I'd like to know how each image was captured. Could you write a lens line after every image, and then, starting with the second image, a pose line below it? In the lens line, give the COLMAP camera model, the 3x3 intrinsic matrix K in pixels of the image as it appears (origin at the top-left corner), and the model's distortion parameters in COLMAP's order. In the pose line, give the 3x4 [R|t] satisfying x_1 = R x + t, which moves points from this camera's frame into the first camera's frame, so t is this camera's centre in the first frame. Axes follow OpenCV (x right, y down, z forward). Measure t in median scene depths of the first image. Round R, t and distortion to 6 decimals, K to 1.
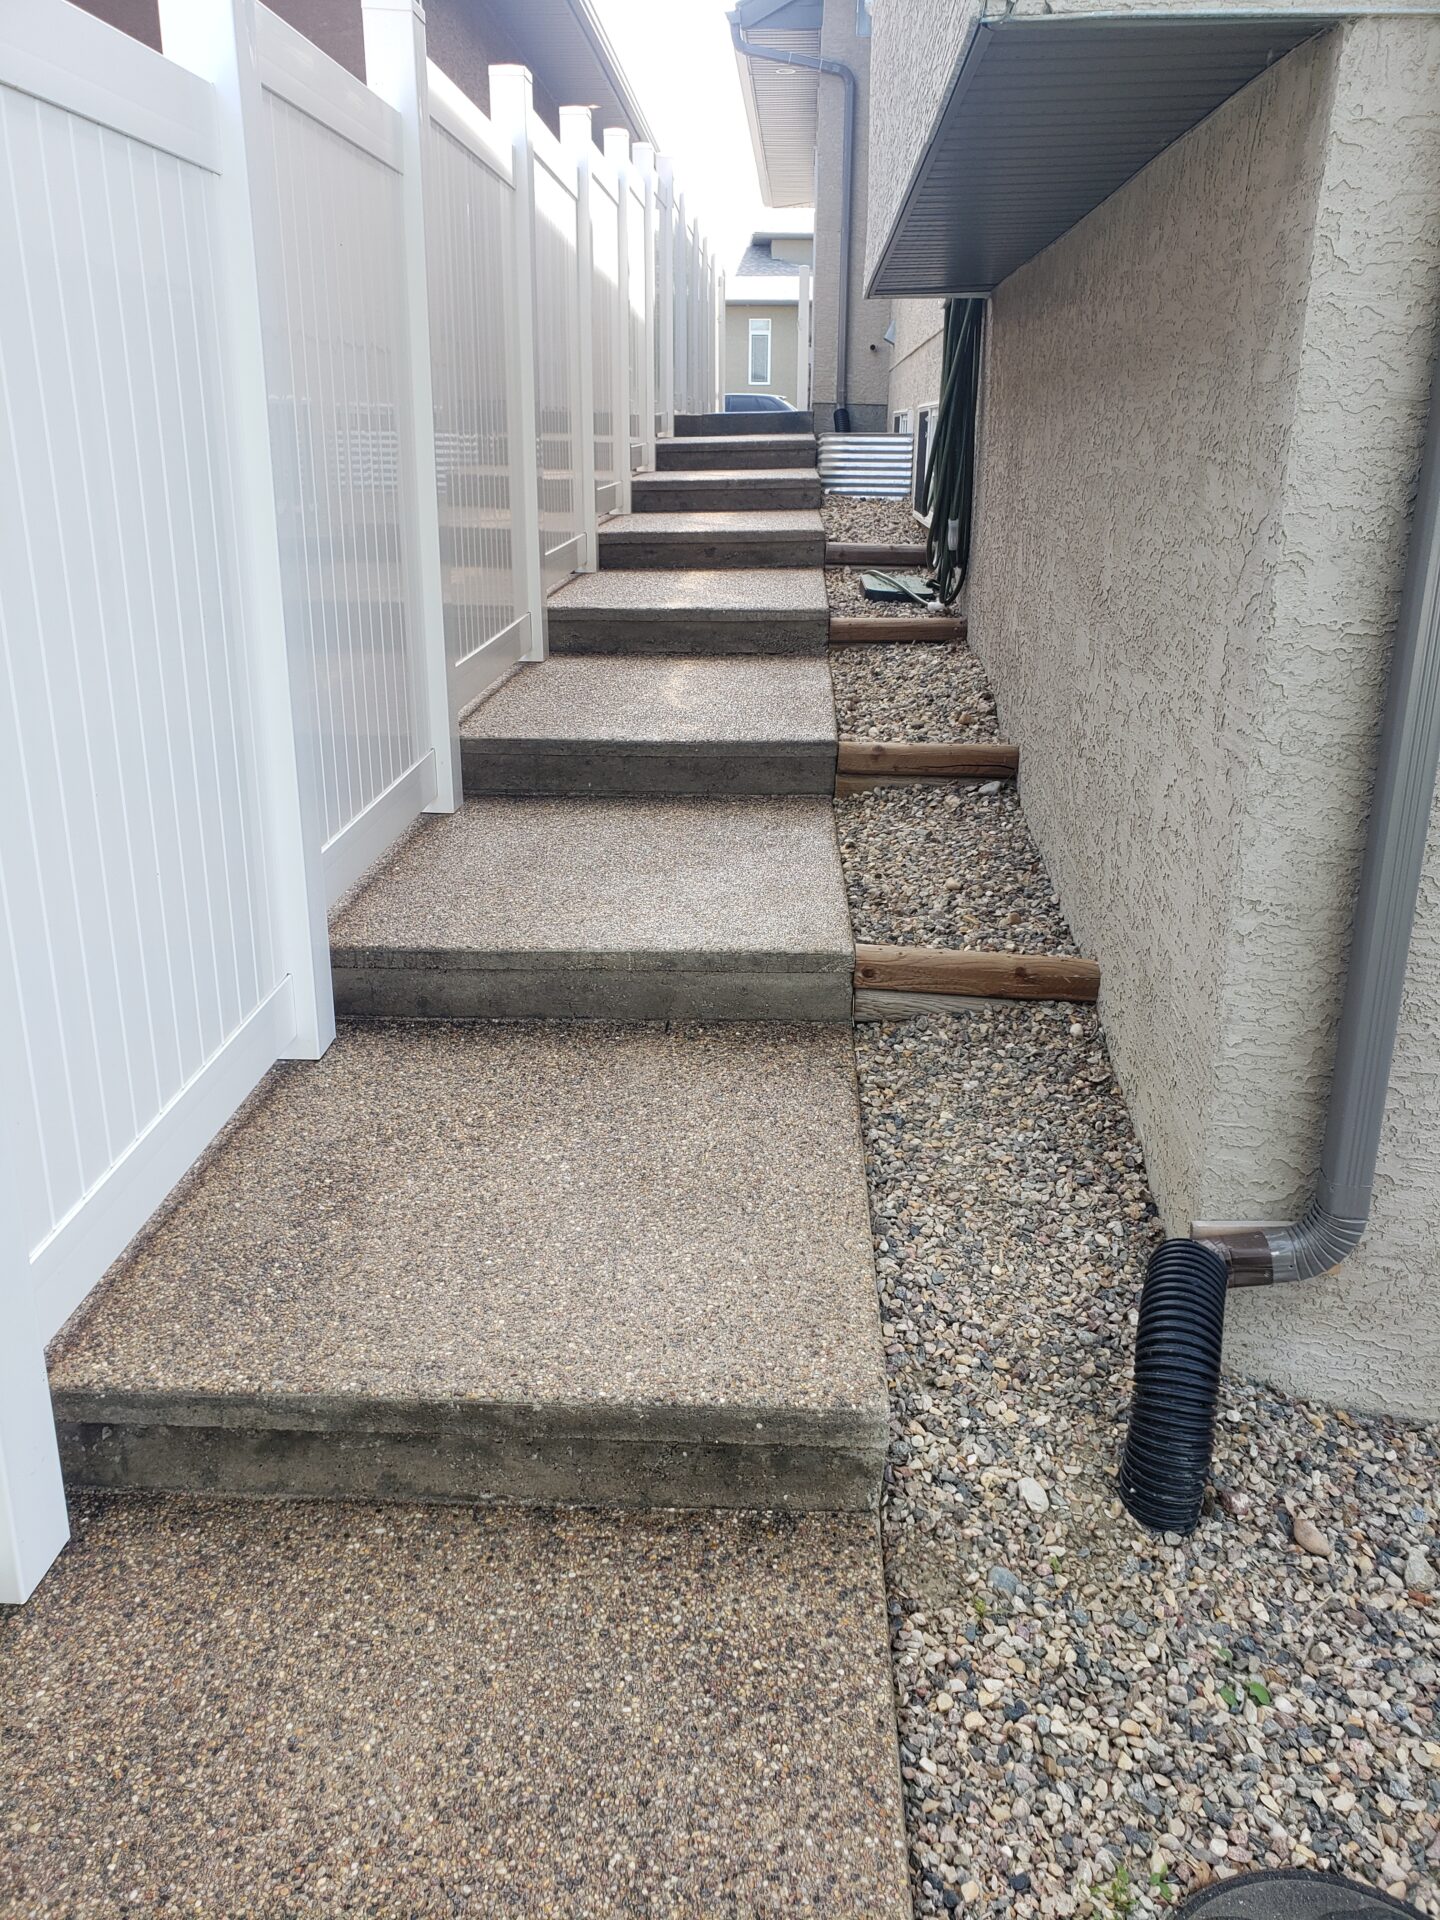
lens RADIAL K [[1525.7, 0, 714.6], [0, 1525.7, 955.3], [0, 0, 1]] dist [0.020122, 0.018326]
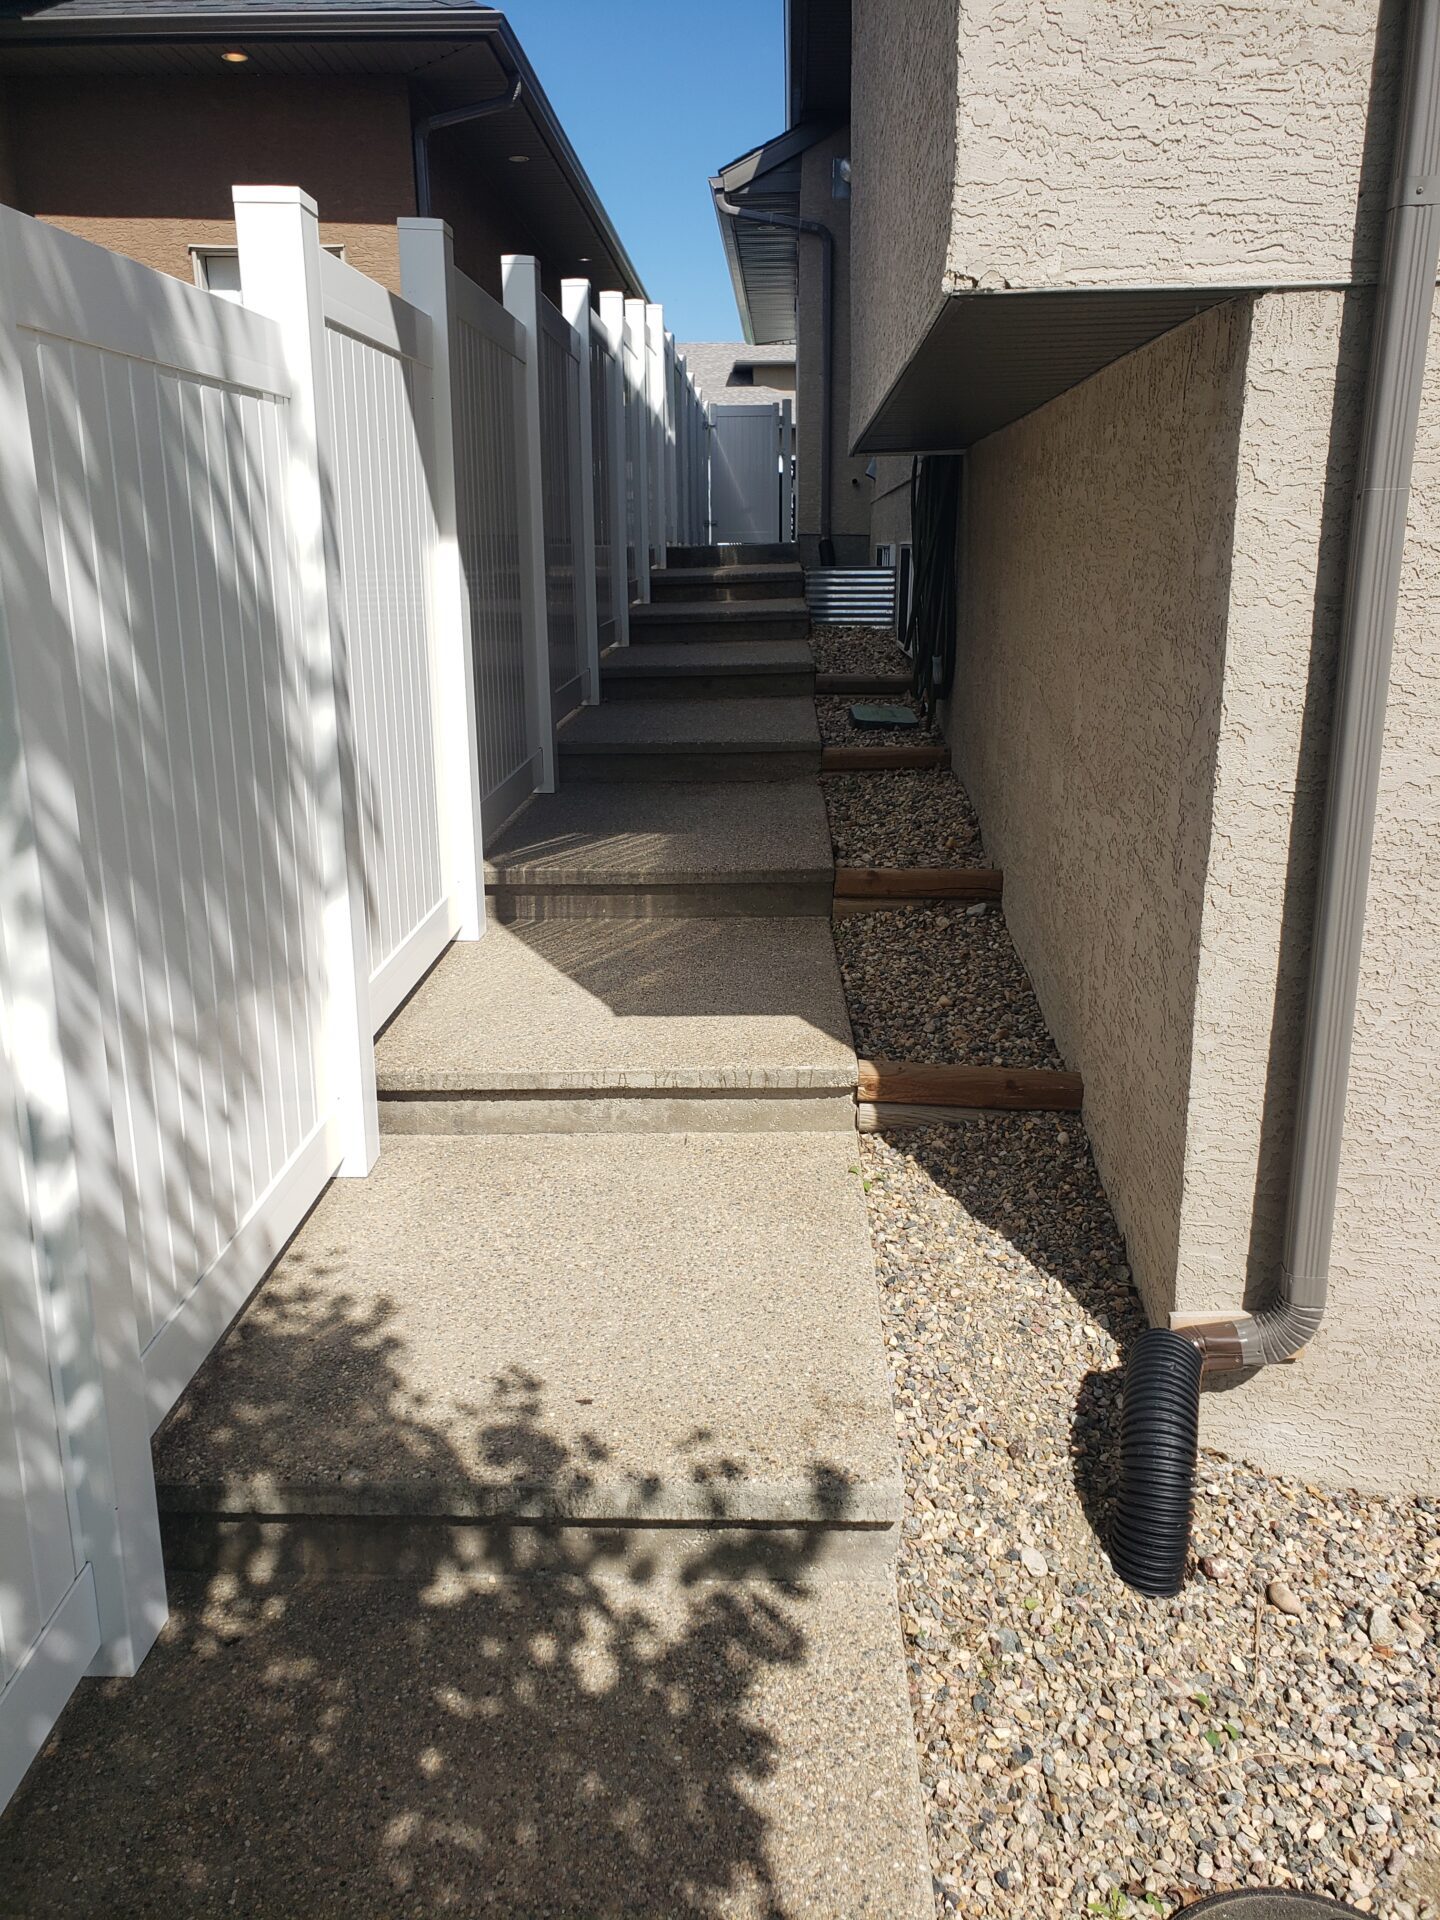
lens RADIAL K [[1525.7, 0, 724.8], [0, 1525.7, 957.8], [0, 0, 1]] dist [0.020122, 0.018326]
pose [[0.999807, -0.014834, 0.012893, -0.022475], [0.015671, 0.997600, -0.067445, -0.013426], [-0.011862, 0.067634, 0.997640, -0.126922]]
